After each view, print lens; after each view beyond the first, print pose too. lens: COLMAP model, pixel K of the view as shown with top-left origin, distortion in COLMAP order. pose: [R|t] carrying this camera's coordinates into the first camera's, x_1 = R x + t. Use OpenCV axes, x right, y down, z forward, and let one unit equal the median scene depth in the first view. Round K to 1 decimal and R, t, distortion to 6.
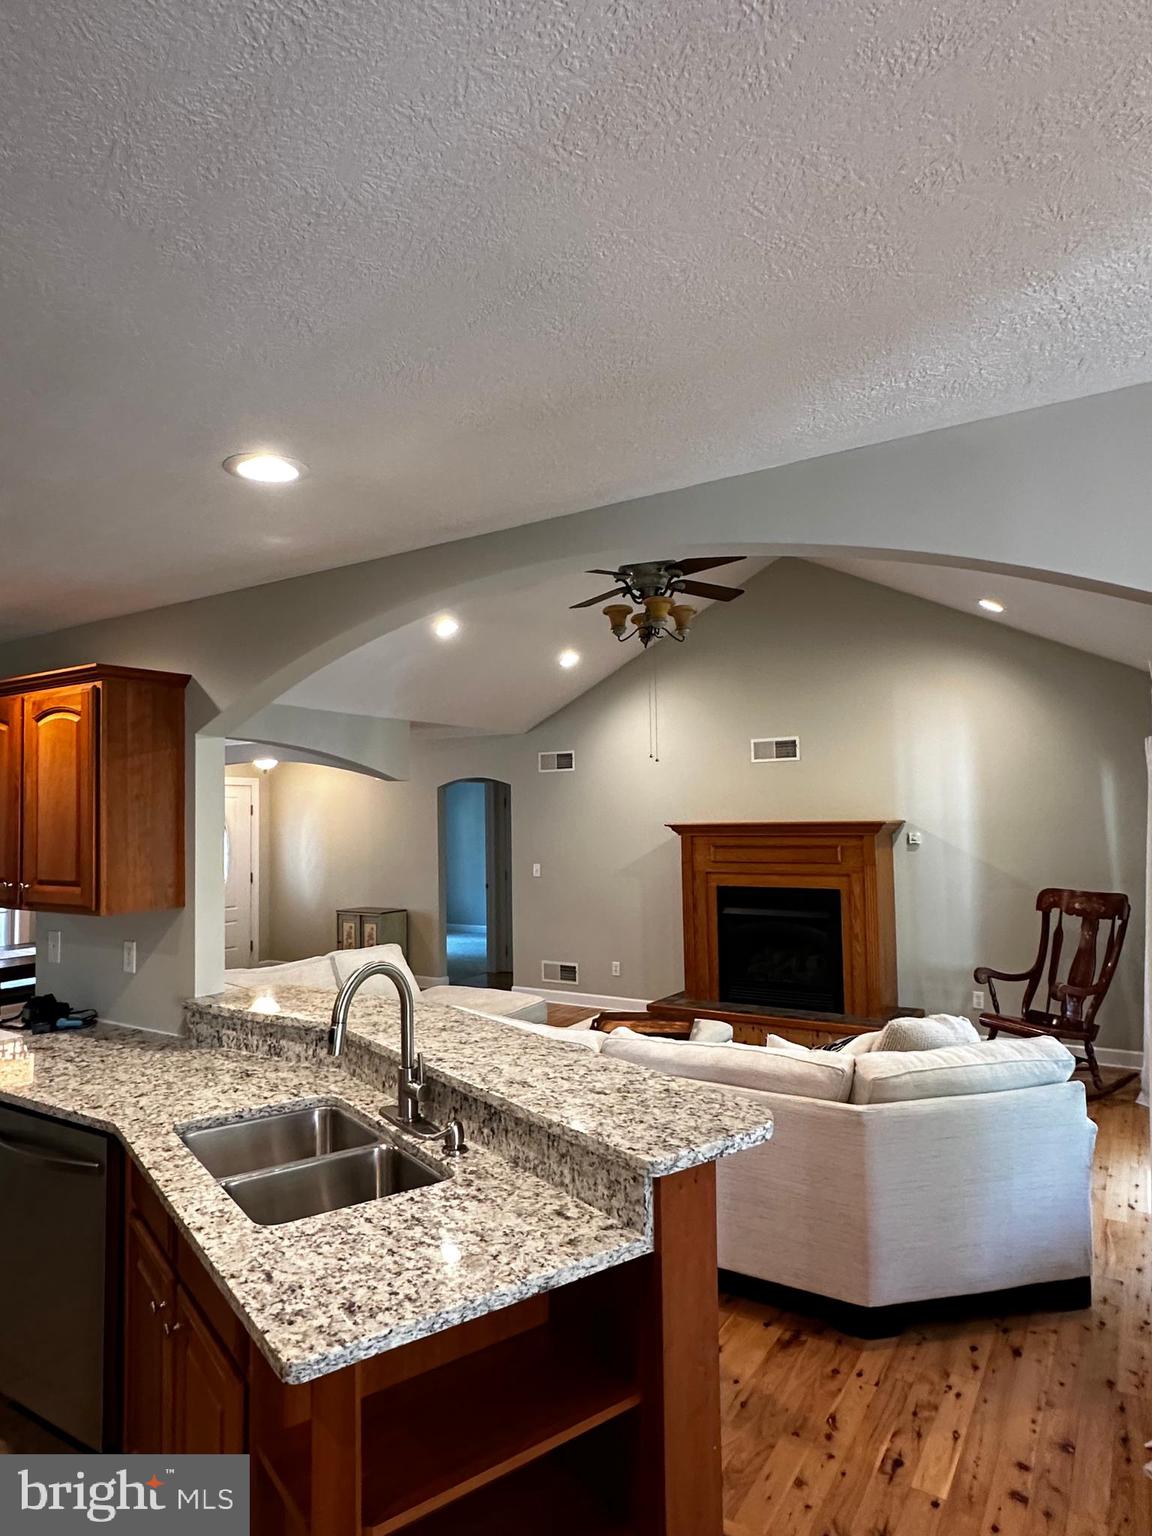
lens RADIAL K [[879.4, 0, 576.0], [0, 879.4, 768.0], [0, 0, 1]] dist [0.000207, 0.000184]
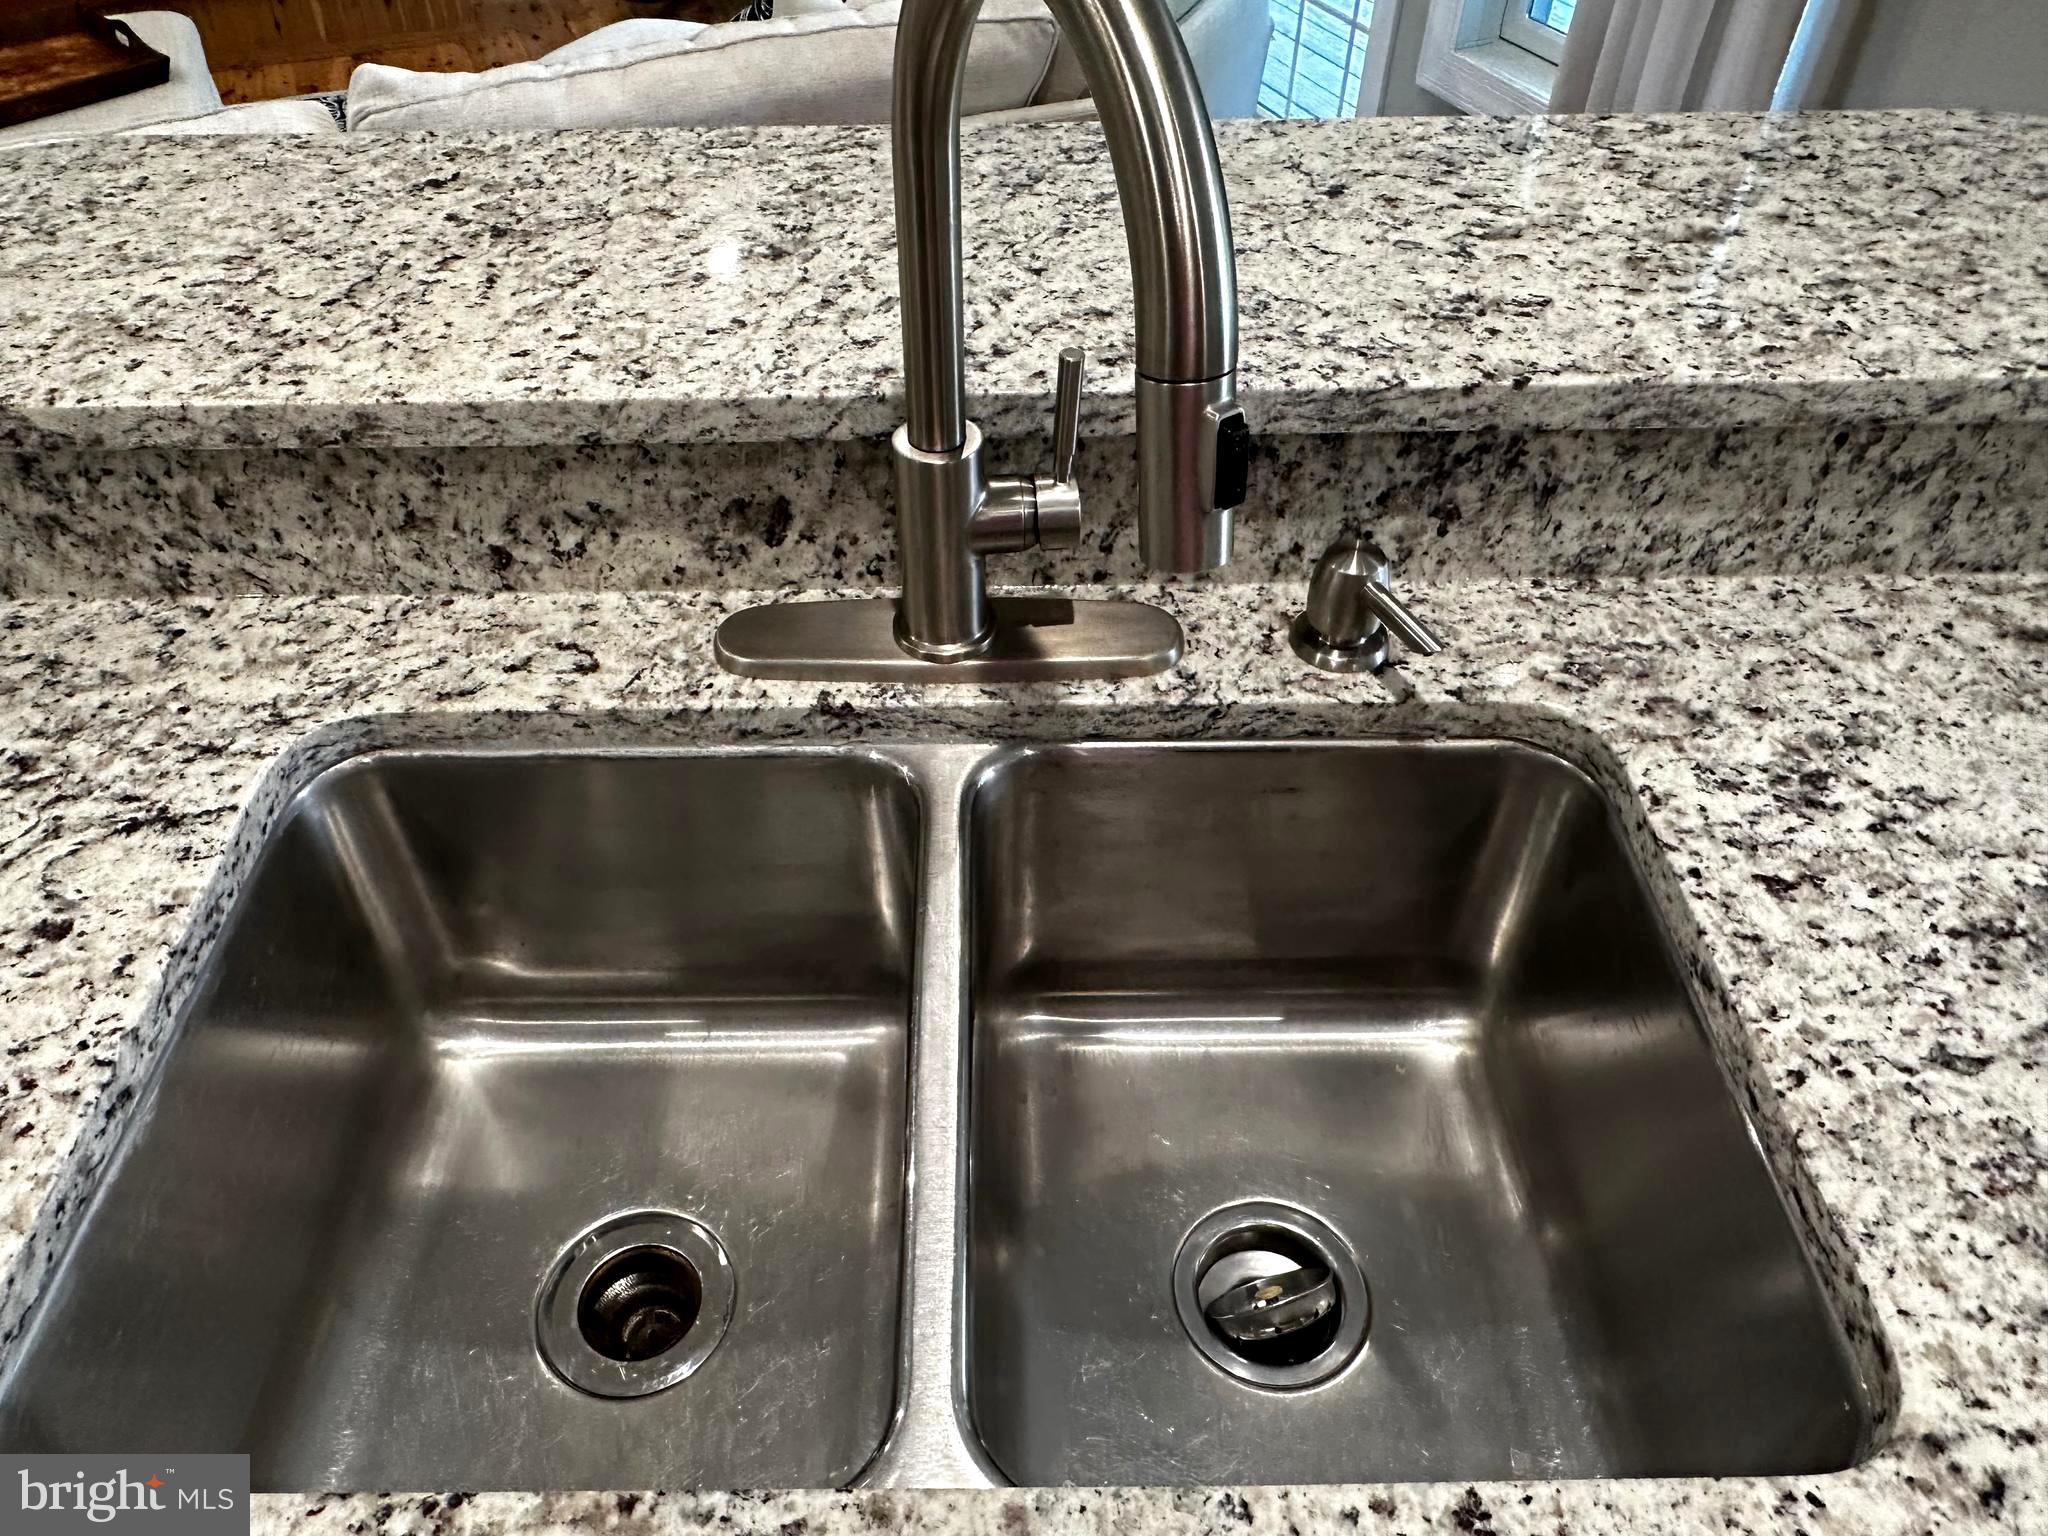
lens RADIAL K [[1490.9, 0, 1024.0], [0, 1490.9, 768.0], [0, 0, 1]] dist [-0.000854, -0.001406]
pose [[0.595232, -0.543489, 0.591878, -0.485151], [-0.051048, 0.709511, 0.702843, 0.162882], [-0.801931, -0.448568, 0.394580, 0.908488]]
